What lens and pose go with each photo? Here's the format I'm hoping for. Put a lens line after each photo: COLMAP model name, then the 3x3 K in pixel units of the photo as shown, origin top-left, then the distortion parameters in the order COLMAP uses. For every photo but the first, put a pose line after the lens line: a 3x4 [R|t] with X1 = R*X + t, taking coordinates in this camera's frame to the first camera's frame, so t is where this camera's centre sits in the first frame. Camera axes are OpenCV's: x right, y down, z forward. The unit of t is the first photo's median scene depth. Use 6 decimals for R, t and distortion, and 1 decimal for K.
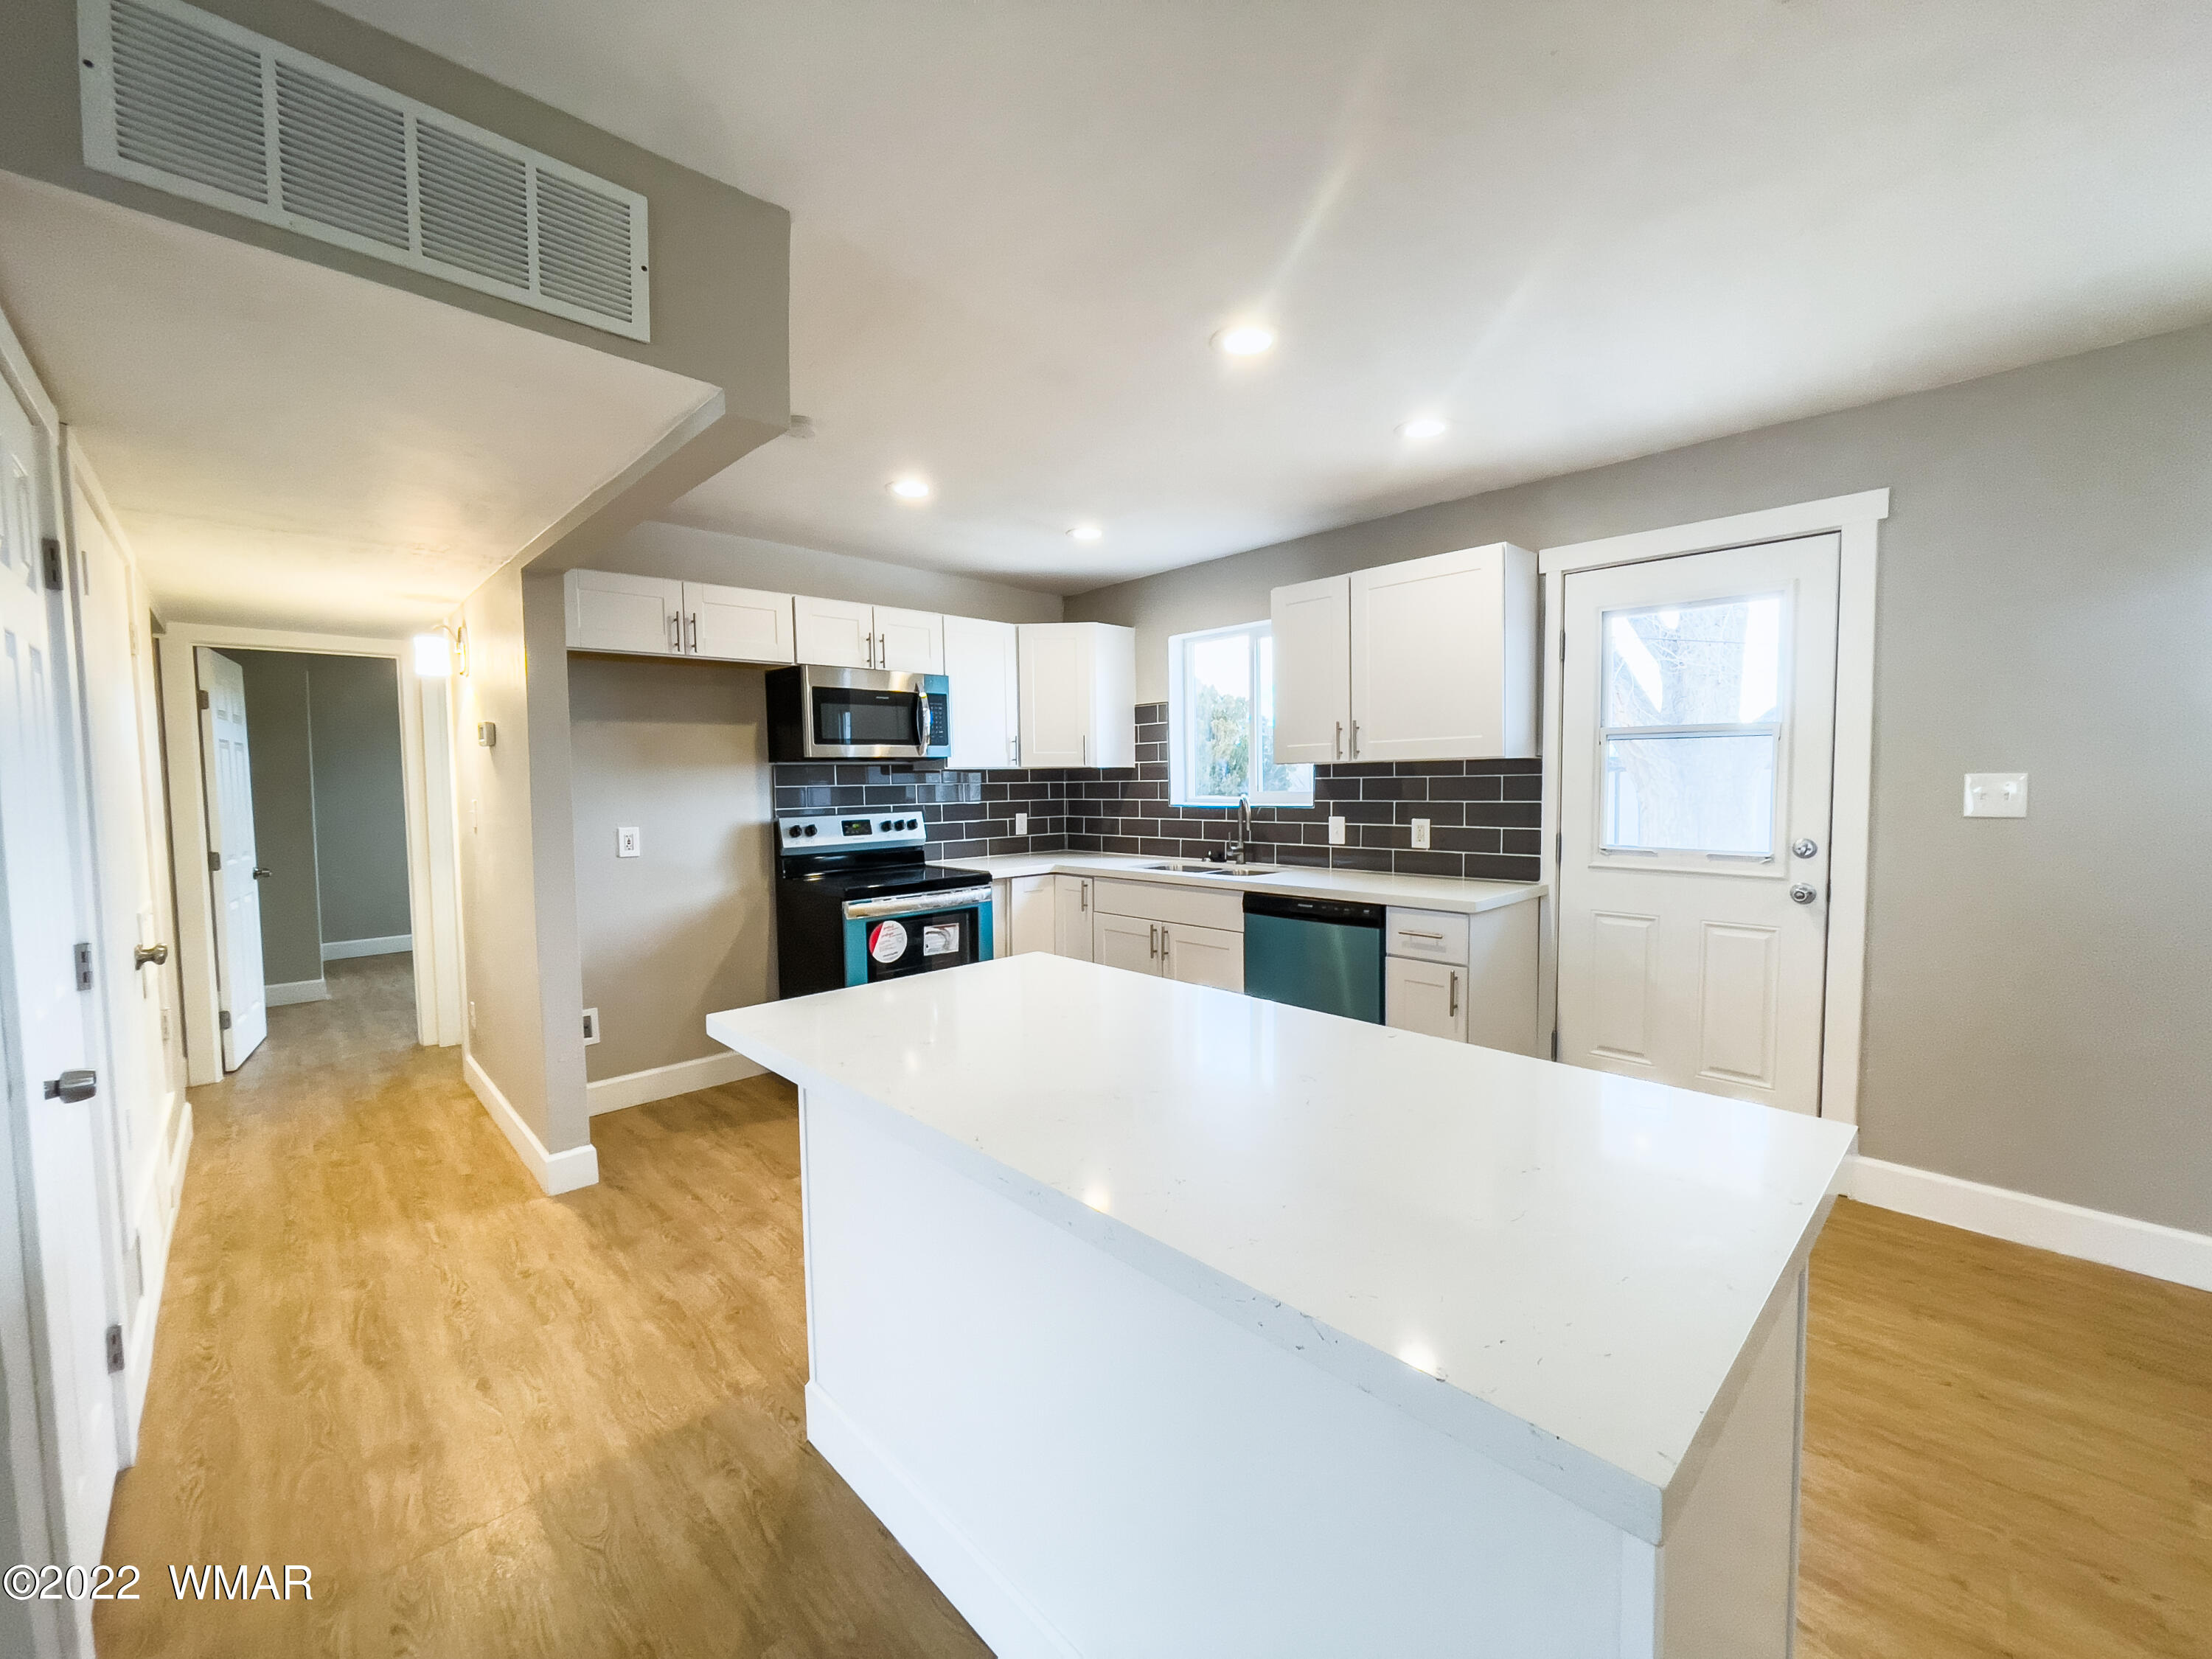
lens RADIAL K [[894.8, 0, 1115.7], [0, 894.8, 831.8], [0, 0, 1]] dist [-0.018983, 0.000791]
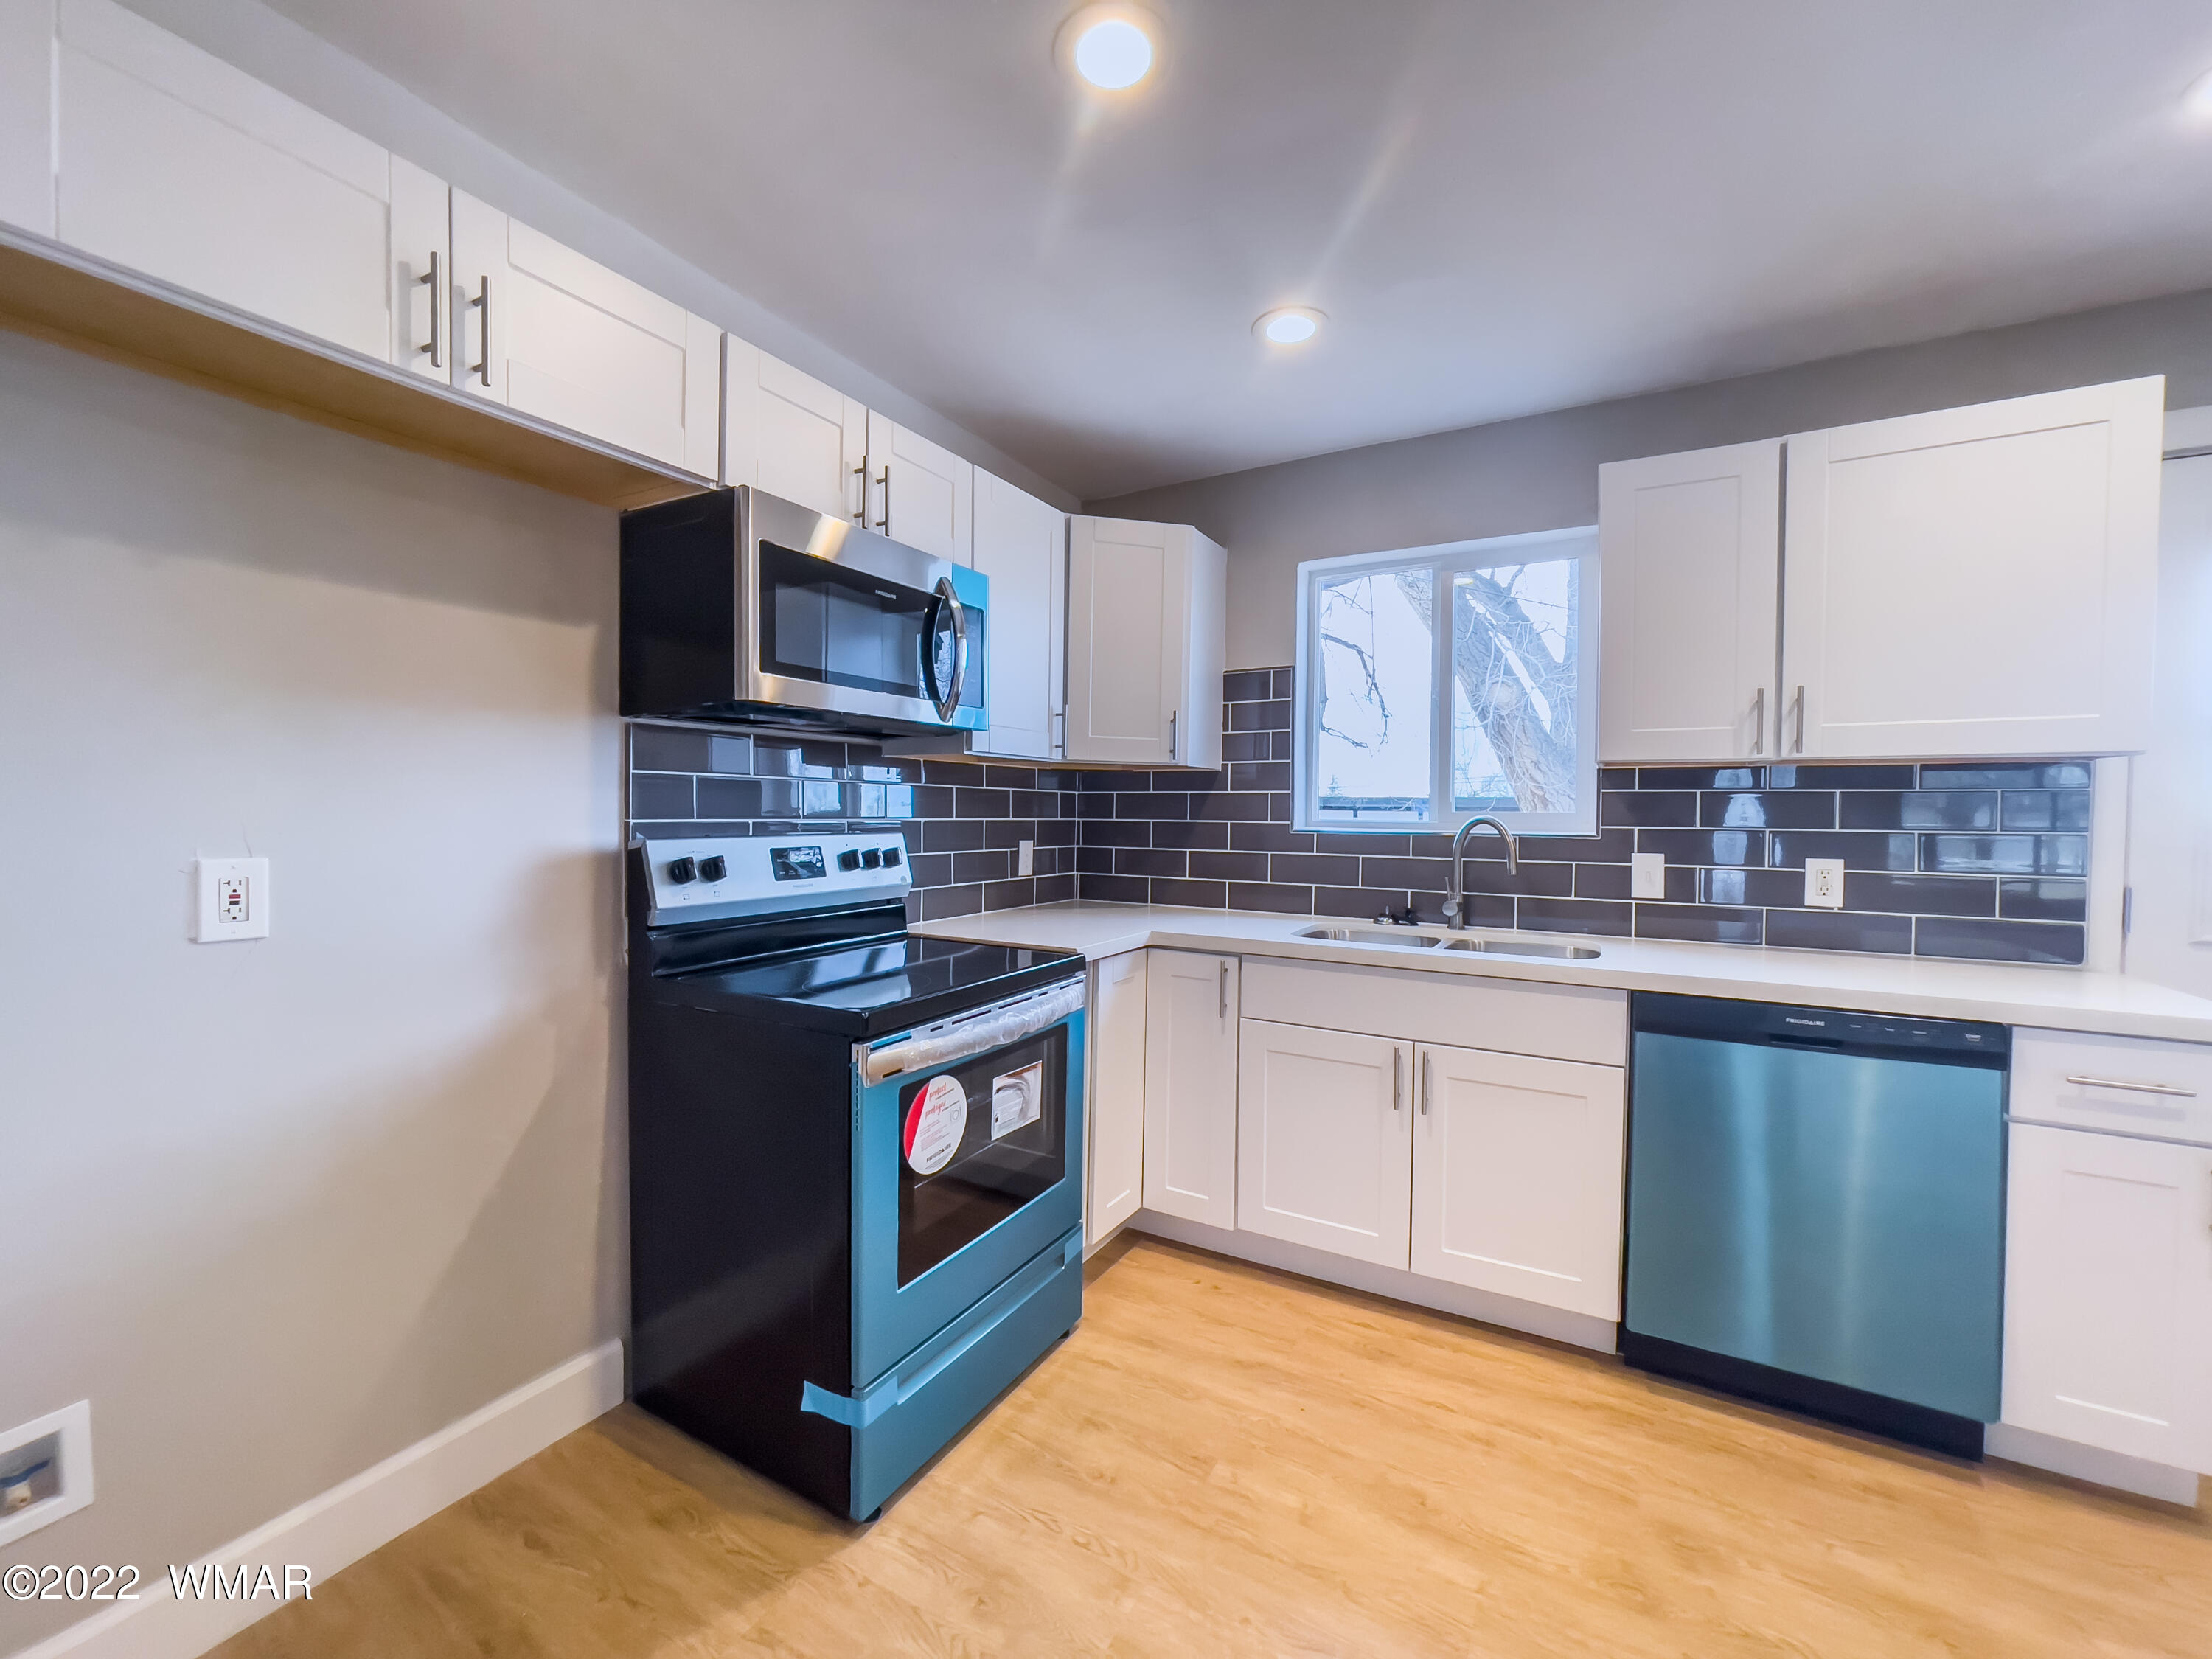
lens RADIAL K [[894.8, 0, 1096.1], [0, 894.8, 828.1], [0, 0, 1]] dist [-0.018983, 0.000791]
pose [[0.961180, 0.020654, 0.275149, -0.280692], [-0.009859, 0.999129, -0.040558, -0.005822], [-0.275747, 0.036270, 0.960546, 0.507799]]
